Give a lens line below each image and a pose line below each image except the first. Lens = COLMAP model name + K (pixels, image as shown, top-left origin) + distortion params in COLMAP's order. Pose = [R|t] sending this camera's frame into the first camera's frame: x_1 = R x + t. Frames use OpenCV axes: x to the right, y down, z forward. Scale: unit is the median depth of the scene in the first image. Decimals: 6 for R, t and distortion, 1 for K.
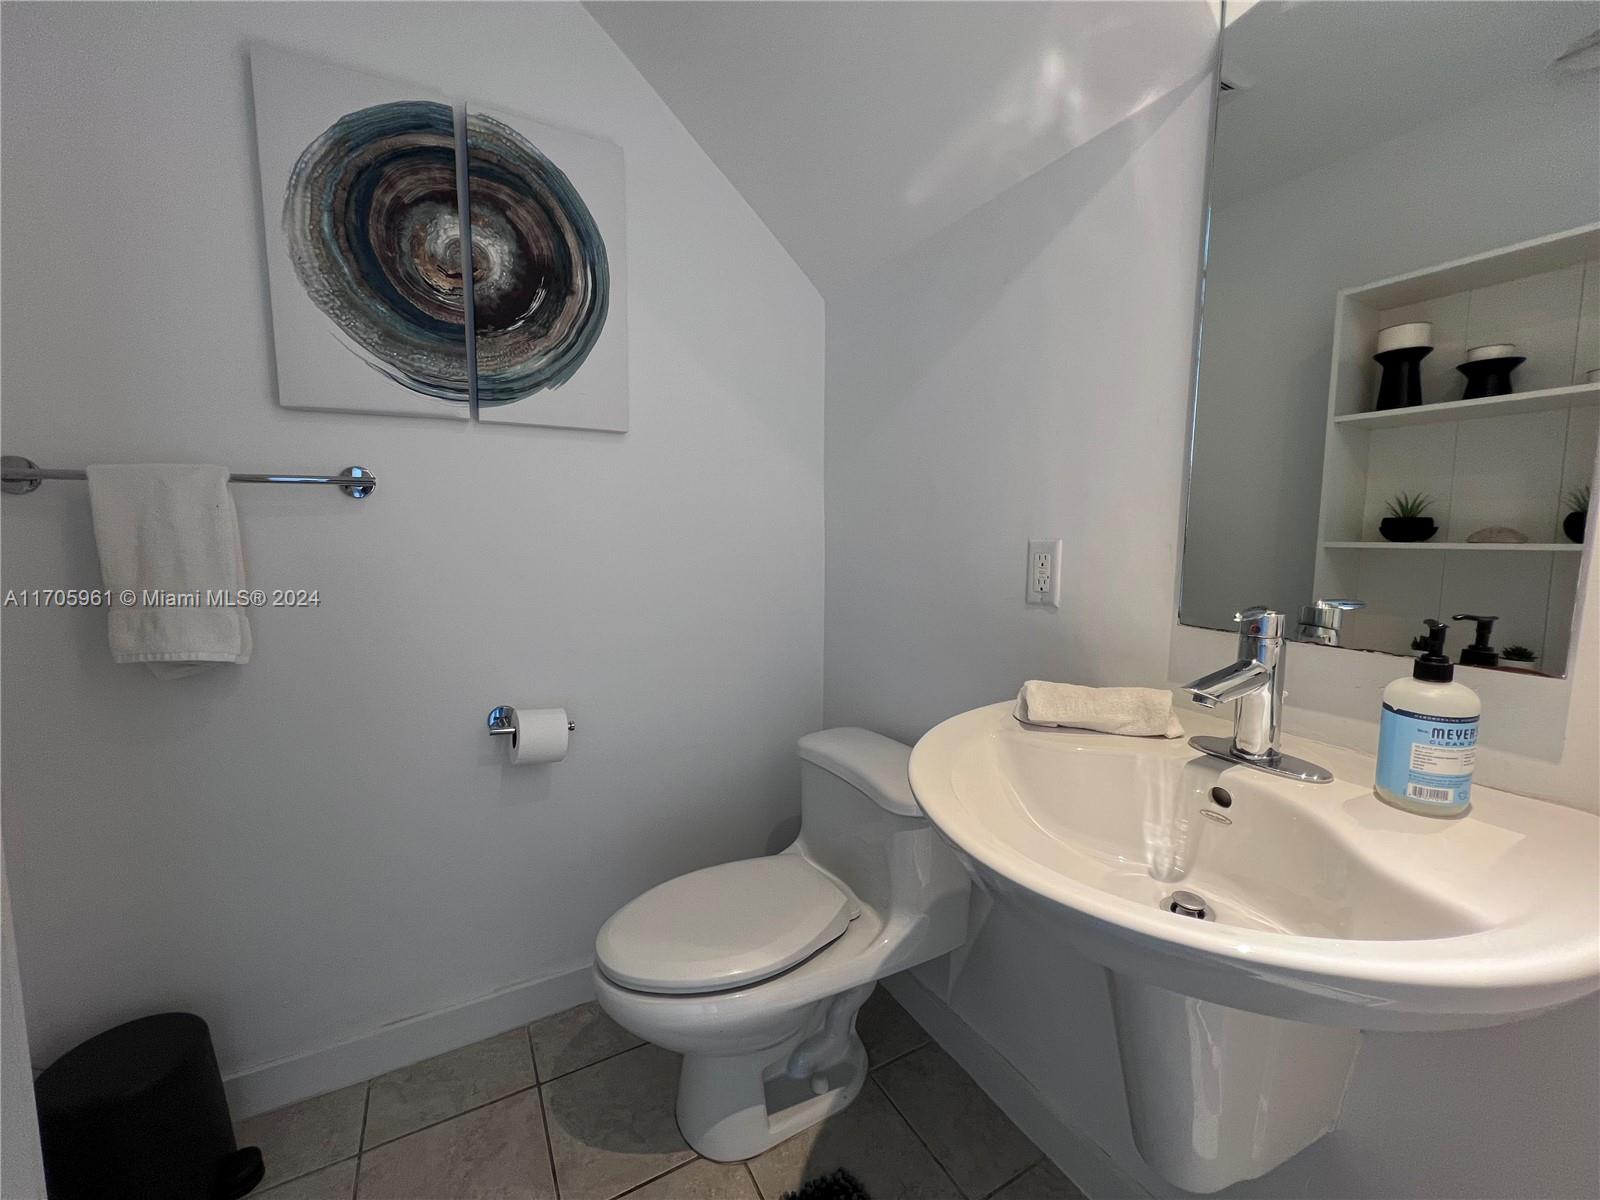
lens RADIAL K [[642.1, 0, 798.3], [0, 642.1, 595.5], [0, 0, 1]] dist [-0.001701, 0.001010]
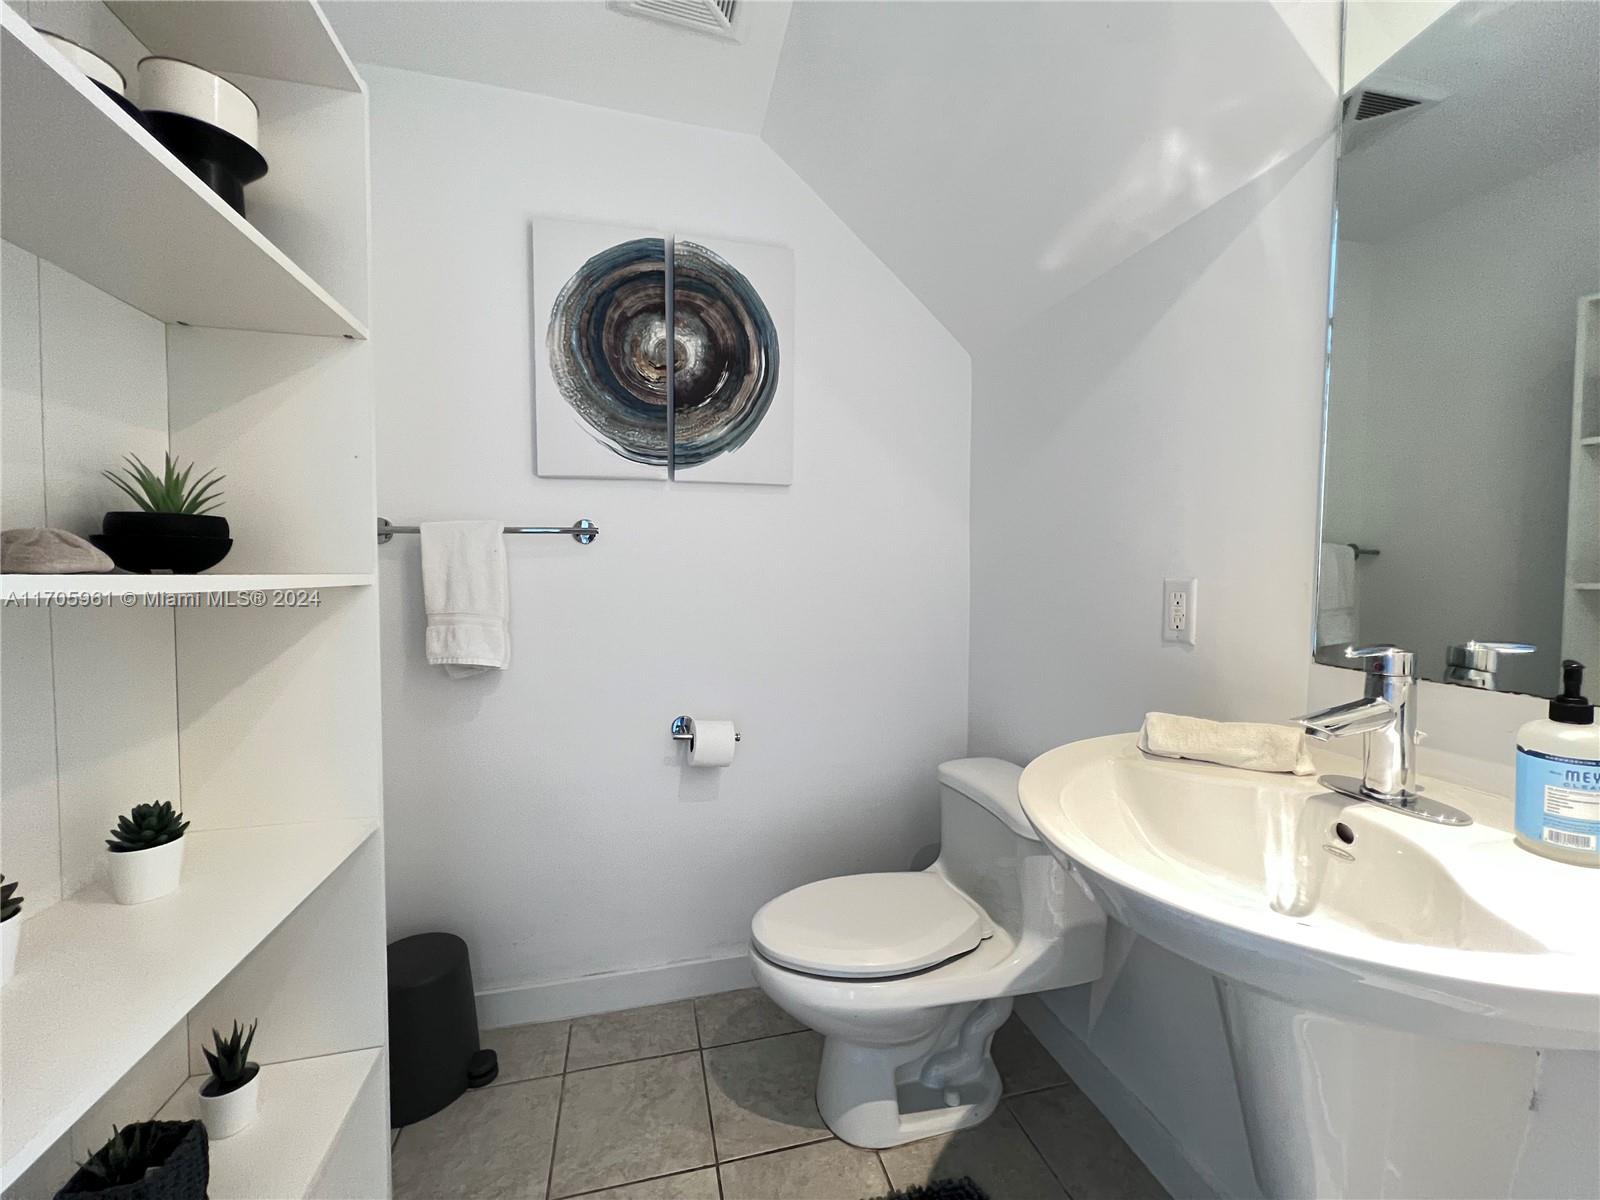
lens RADIAL K [[642.1, 0, 800.9], [0, 642.1, 597.5], [0, 0, 1]] dist [-0.001701, 0.001010]
pose [[0.969068, 0.011389, -0.246530, 0.049603], [-0.025525, 0.998203, -0.054223, 0.013844], [0.245470, 0.058839, 0.967617, -0.133355]]
